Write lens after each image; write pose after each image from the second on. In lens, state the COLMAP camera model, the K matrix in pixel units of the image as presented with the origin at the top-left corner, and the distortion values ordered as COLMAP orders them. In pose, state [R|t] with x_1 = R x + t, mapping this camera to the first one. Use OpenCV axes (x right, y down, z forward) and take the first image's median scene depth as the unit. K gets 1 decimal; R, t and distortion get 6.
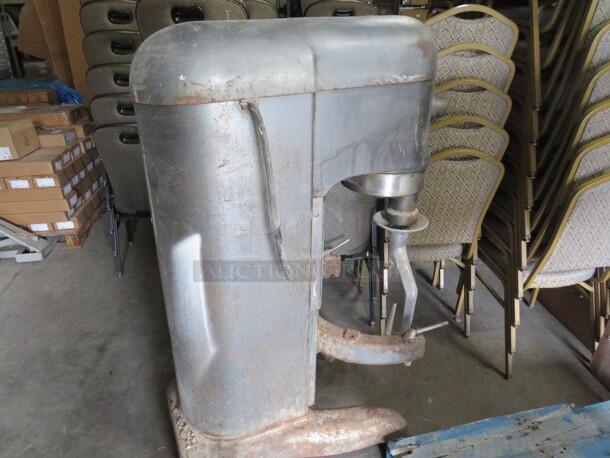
lens RADIAL K [[434.3, 0, 304.5], [0, 434.3, 228.8], [0, 0, 1]] dist [-0.019242, -0.010407]
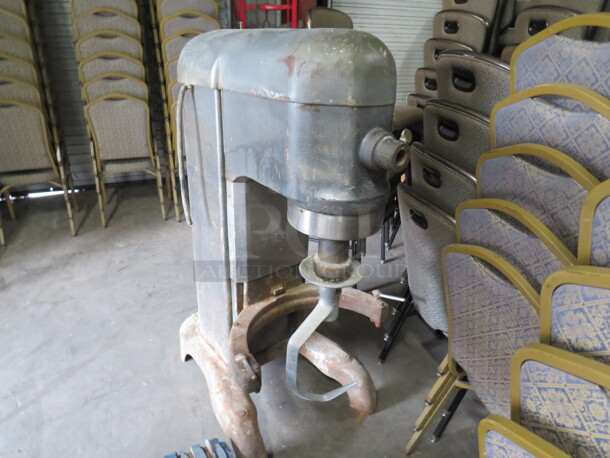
lens RADIAL K [[434.3, 0, 304.0], [0, 434.3, 228.3], [0, 0, 1]] dist [-0.019242, -0.010407]
pose [[0.241461, 0.420913, -0.874374, 0.989093], [-0.441332, 0.850092, 0.287349, -0.333636], [0.864247, 0.316506, 0.391026, 0.653432]]
